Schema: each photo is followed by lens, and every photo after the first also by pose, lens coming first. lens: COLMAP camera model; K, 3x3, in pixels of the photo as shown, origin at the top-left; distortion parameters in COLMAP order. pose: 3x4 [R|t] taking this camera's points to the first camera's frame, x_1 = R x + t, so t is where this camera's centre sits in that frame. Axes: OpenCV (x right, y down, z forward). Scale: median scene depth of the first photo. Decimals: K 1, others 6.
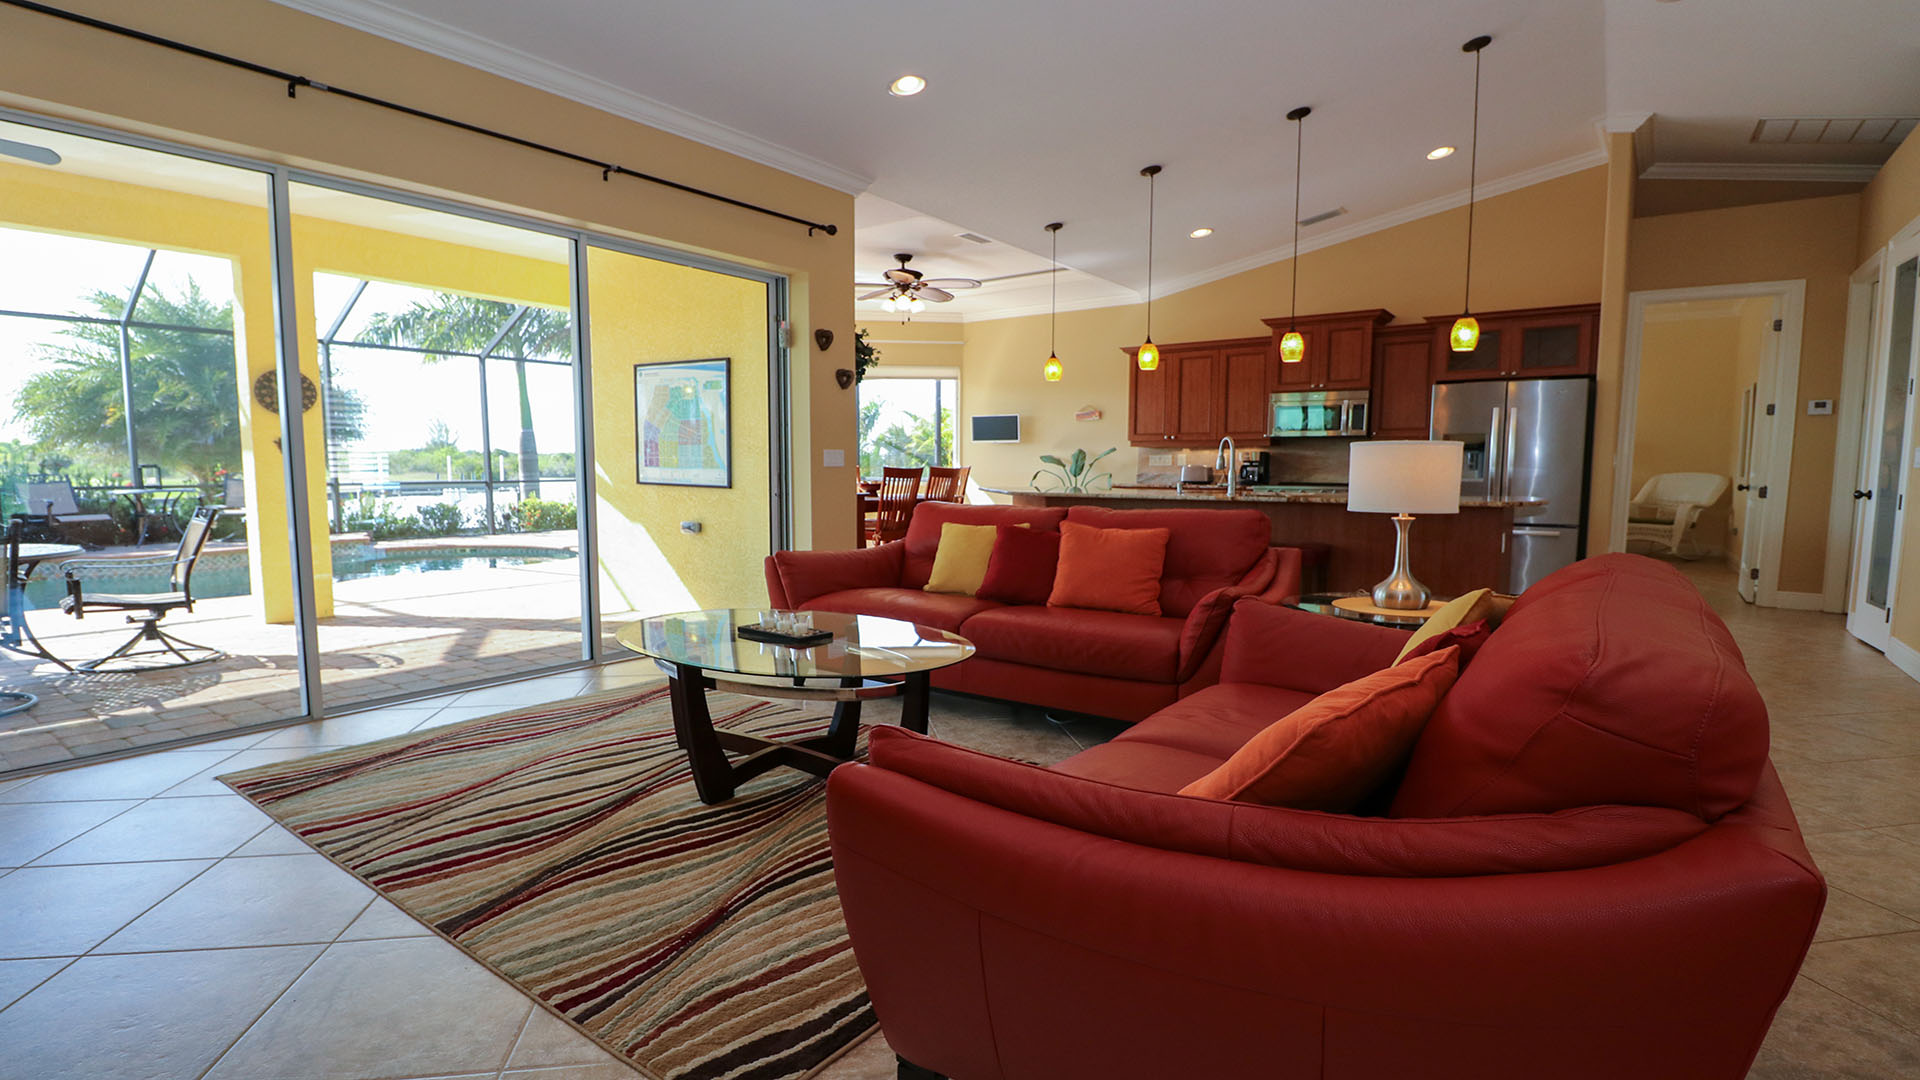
lens RADIAL K [[915.8, 0, 960.0], [0, 915.8, 540.0], [0, 0, 1]] dist [0.025772, 0.000082]
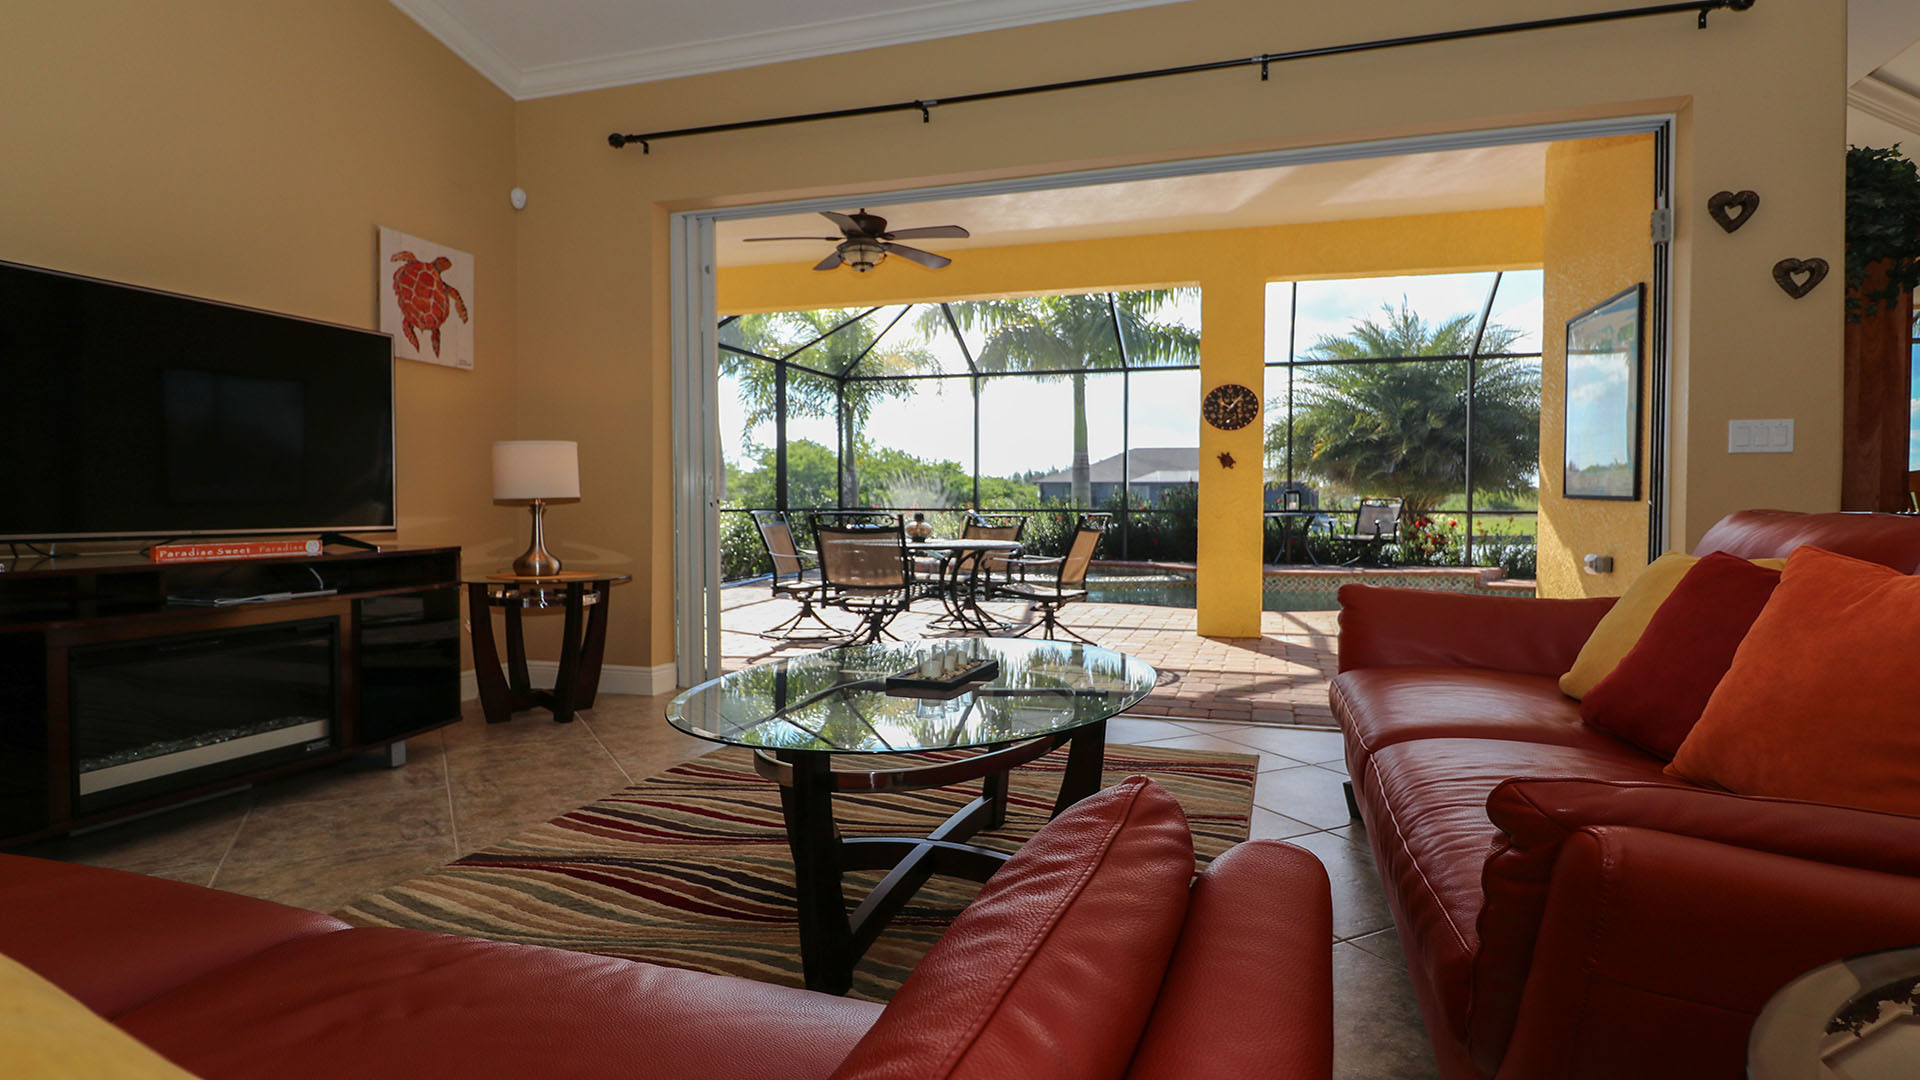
lens RADIAL K [[1049.6, 0, 960.0], [0, 1049.6, 540.0], [0, 0, 1]] dist [-0.004601, -0.000758]
pose [[0.321788, 0.030448, -0.946322, 0.508747], [-0.078036, 0.996935, 0.005541, -0.000260], [0.943590, 0.072064, 0.323178, 0.738522]]
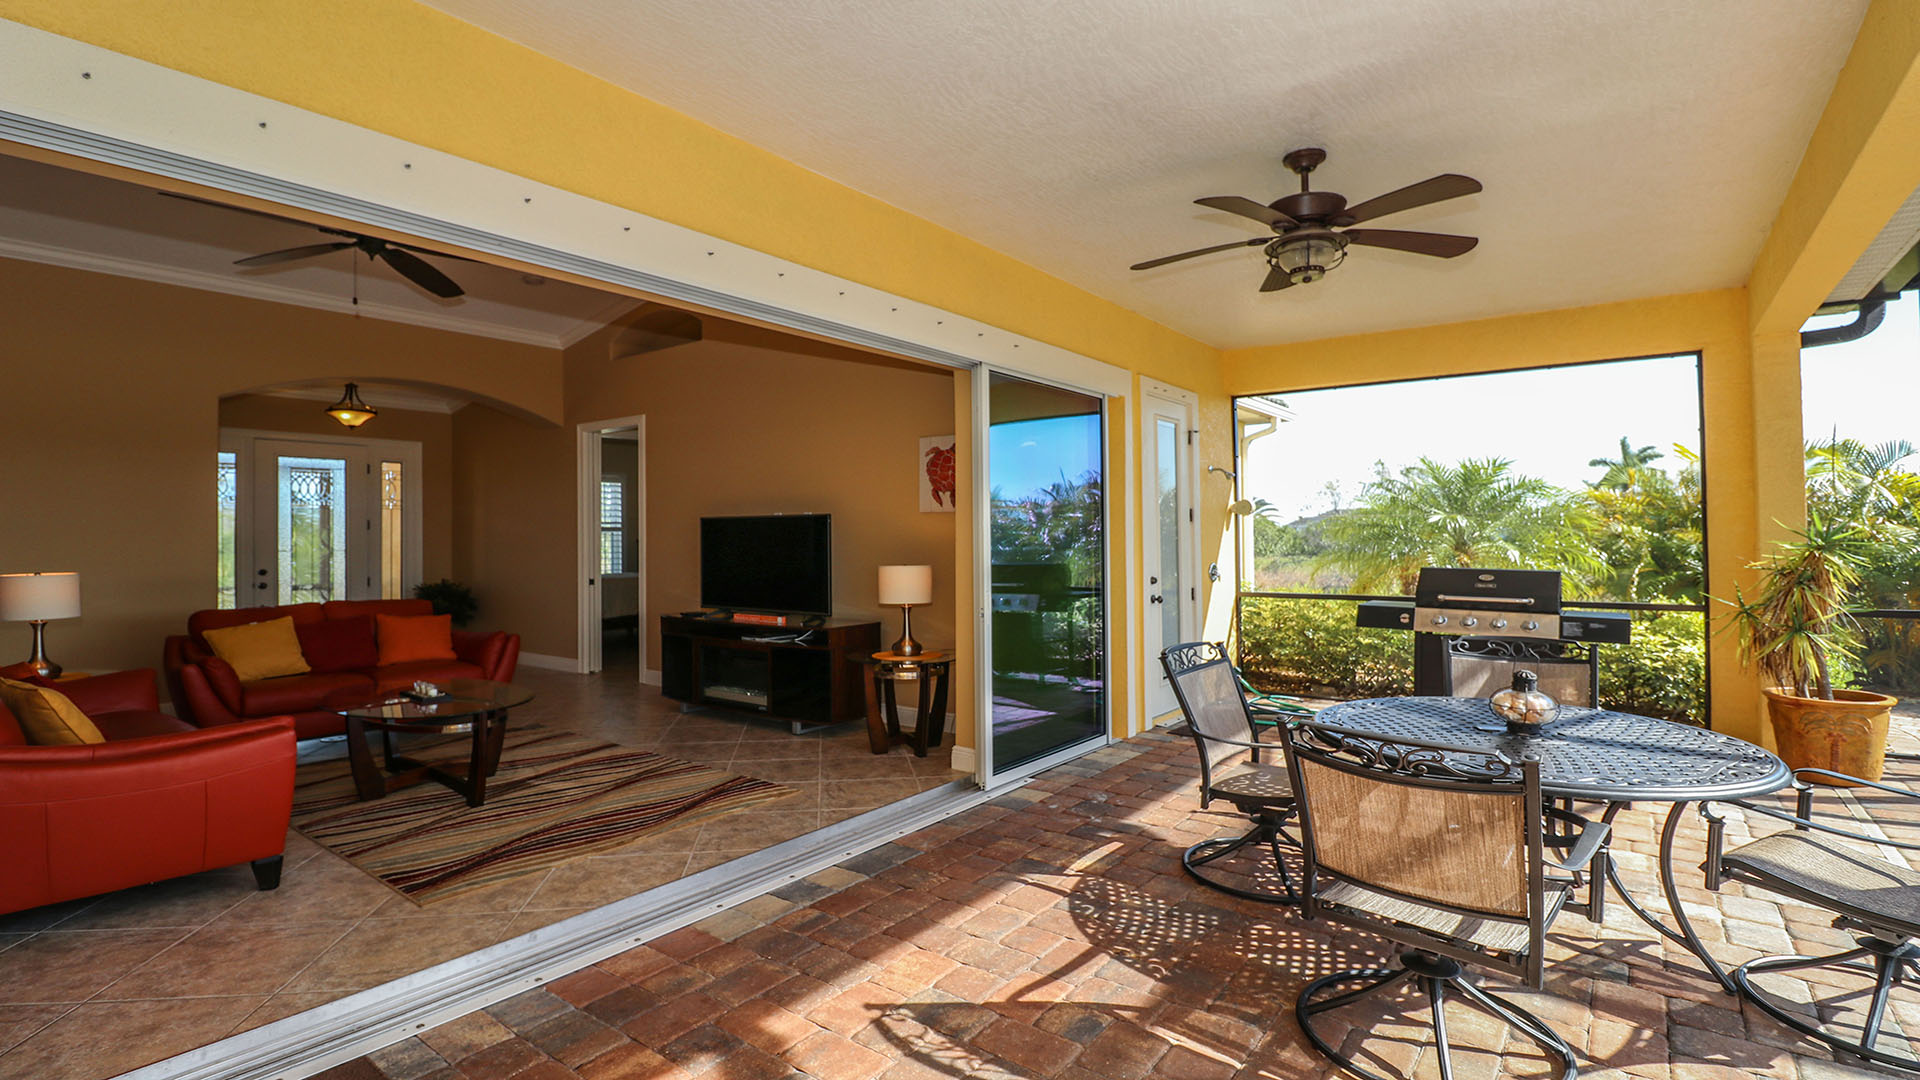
lens RADIAL K [[896.8, 0, 960.0], [0, 896.8, 540.0], [0, 0, 1]] dist [0.000226, -0.000048]
pose [[-0.999986, 0.002724, 0.004614, -1.085850], [0.003140, 0.995692, 0.092671, -0.290823], [-0.004342, 0.092684, -0.995686, 2.395541]]
